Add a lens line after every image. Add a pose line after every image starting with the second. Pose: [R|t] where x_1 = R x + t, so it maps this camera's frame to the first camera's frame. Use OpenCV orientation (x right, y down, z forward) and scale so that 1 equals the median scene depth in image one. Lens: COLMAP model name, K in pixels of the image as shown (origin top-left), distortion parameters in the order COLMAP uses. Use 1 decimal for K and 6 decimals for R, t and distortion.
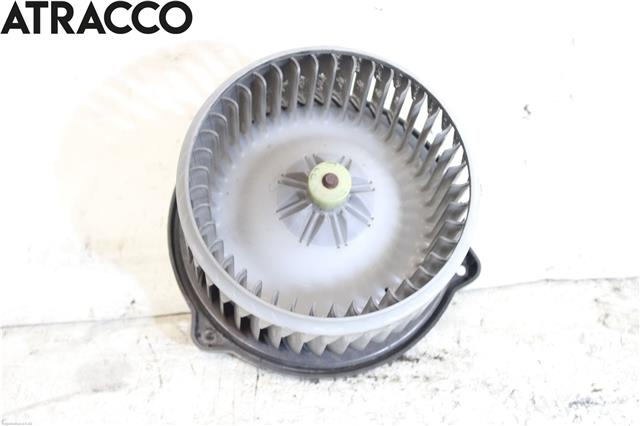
lens RADIAL K [[1028.0, 0, 309.5], [0, 1028.0, 219.7], [0, 0, 1]] dist [-0.014458, 0.000000]
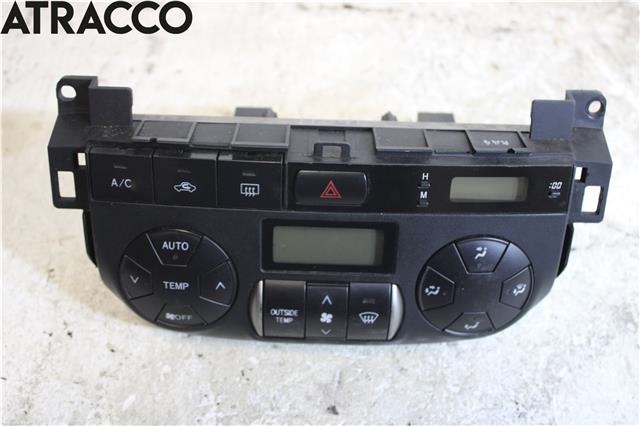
lens RADIAL K [[891.9, 0, 319.2], [0, 891.9, 210.3], [0, 0, 1]] dist [-0.035131, 0.000000]
pose [[0.998226, 0.040531, 0.043607, -0.017315], [-0.046541, 0.988037, 0.147030, 0.240262], [-0.037126, -0.148799, 0.988170, -0.177531]]
